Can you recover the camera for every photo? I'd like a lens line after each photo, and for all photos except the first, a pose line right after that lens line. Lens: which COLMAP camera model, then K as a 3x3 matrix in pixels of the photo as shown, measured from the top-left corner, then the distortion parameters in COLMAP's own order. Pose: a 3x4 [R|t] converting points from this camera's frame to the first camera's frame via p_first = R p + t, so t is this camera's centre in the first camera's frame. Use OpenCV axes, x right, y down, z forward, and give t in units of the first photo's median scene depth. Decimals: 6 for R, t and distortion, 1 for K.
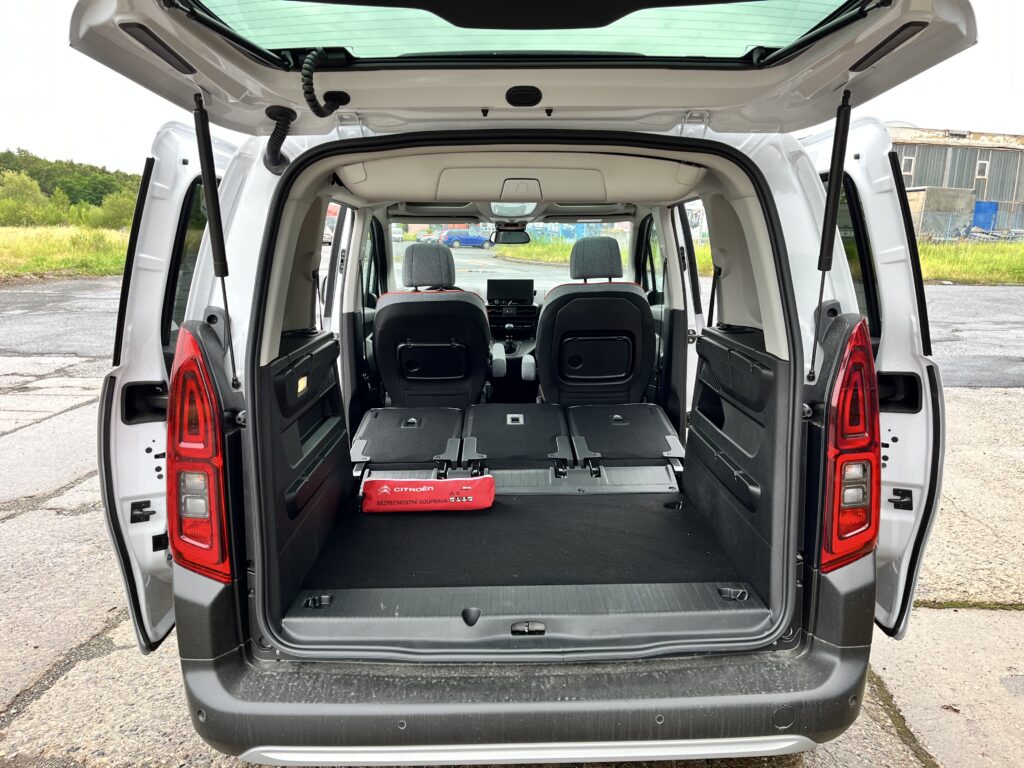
lens RADIAL K [[773.3, 0, 517.7], [0, 773.3, 392.7], [0, 0, 1]] dist [0.056885, -0.098263]
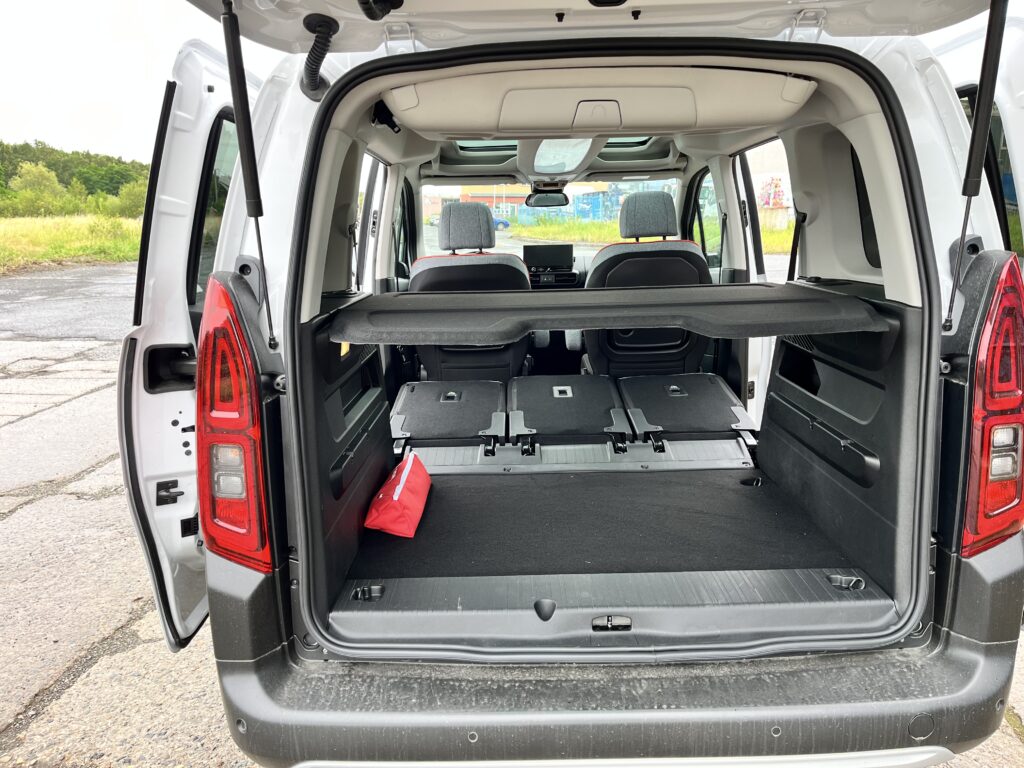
lens RADIAL K [[781.5, 0, 512.0], [0, 781.5, 384.0], [0, 0, 1]] dist [0.063172, -0.104847]
pose [[0.999434, -0.012879, -0.031071, -0.066166], [0.013263, 0.999838, 0.012192, 0.024879], [0.030909, -0.012598, 0.999443, 0.125287]]
